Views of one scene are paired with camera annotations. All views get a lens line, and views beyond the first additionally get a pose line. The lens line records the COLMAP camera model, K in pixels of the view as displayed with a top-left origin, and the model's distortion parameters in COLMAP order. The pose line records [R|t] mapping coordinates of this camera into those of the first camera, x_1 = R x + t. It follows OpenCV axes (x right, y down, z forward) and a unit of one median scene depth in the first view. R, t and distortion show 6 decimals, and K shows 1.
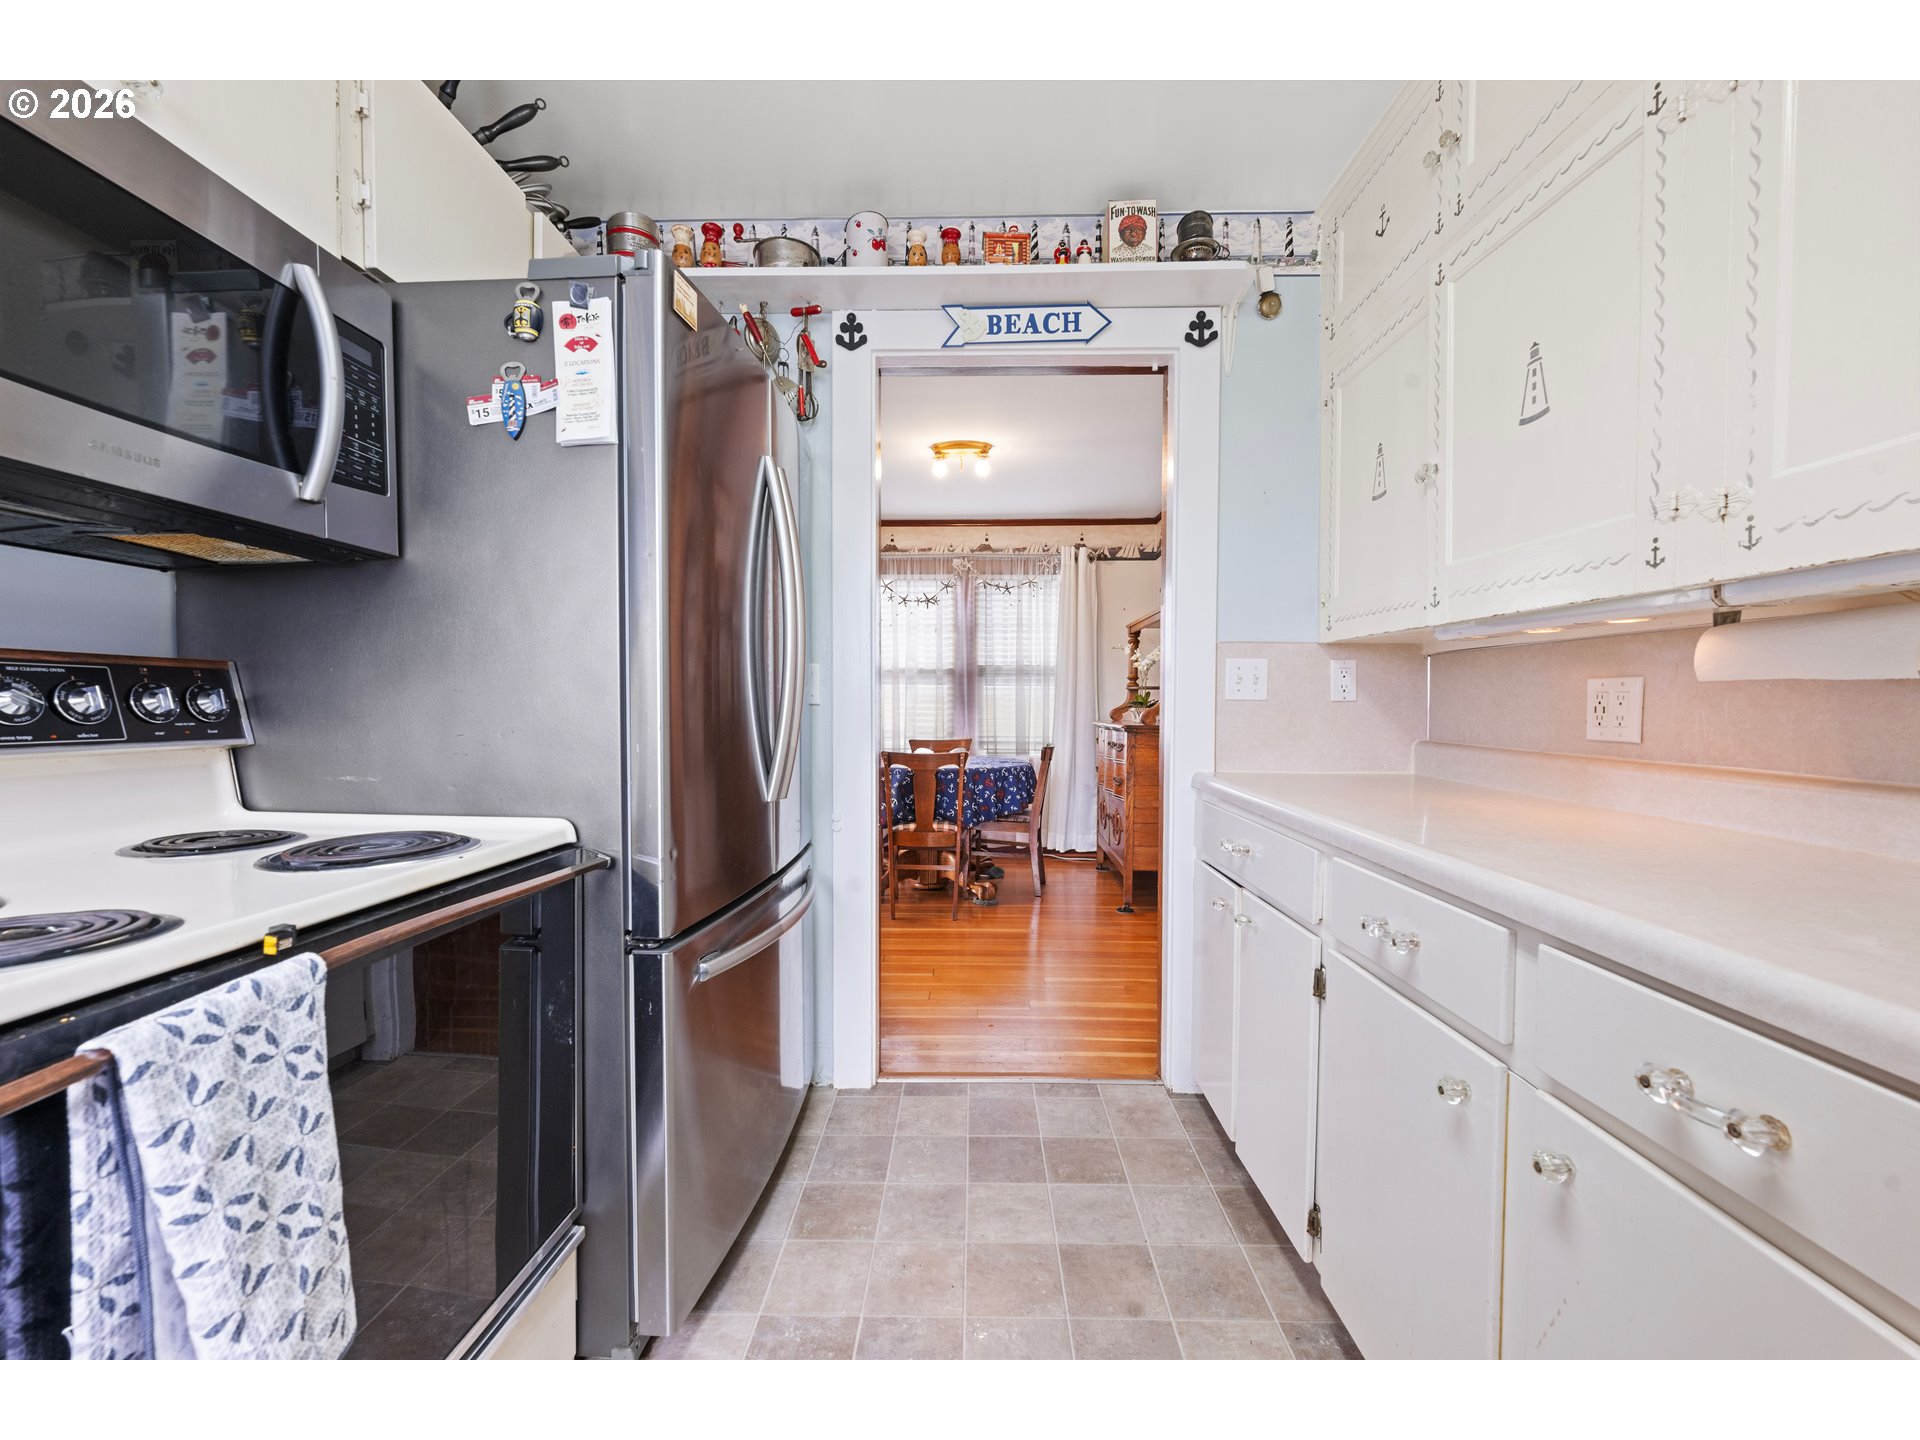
lens RADIAL K [[754.7, 0, 953.8], [0, 754.7, 724.1], [0, 0, 1]] dist [-0.001577, -0.000557]
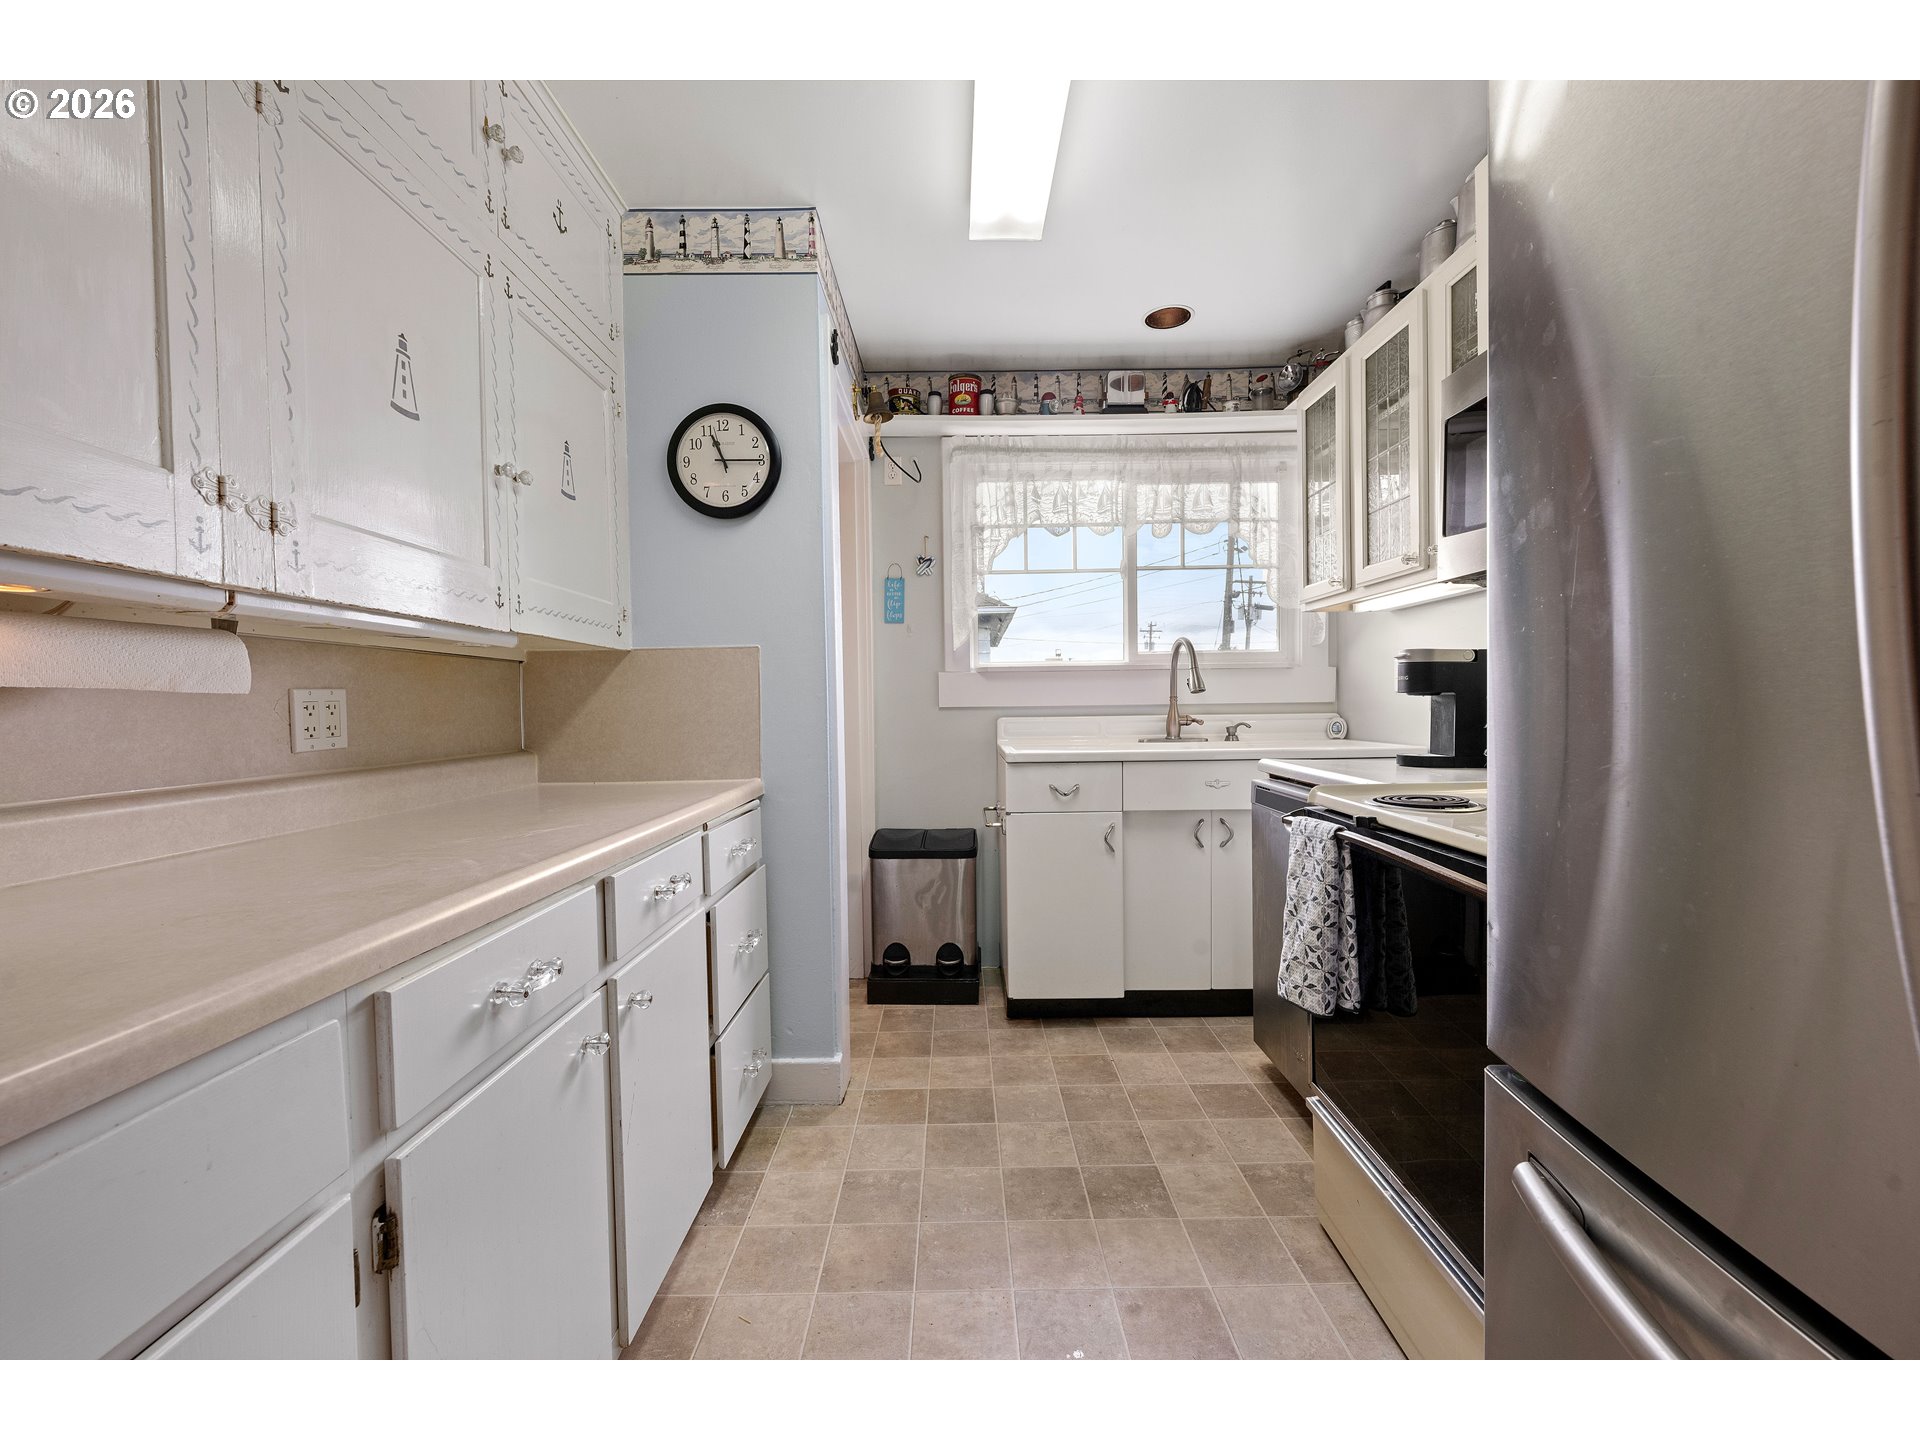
lens RADIAL K [[754.7, 0, 950.4], [0, 754.7, 720.6], [0, 0, 1]] dist [-0.001577, -0.000557]
pose [[-0.999663, 0.013739, -0.022041, 0.128322], [0.012623, 0.998670, 0.049987, -0.052874], [0.022698, 0.049692, -0.998507, 1.936829]]
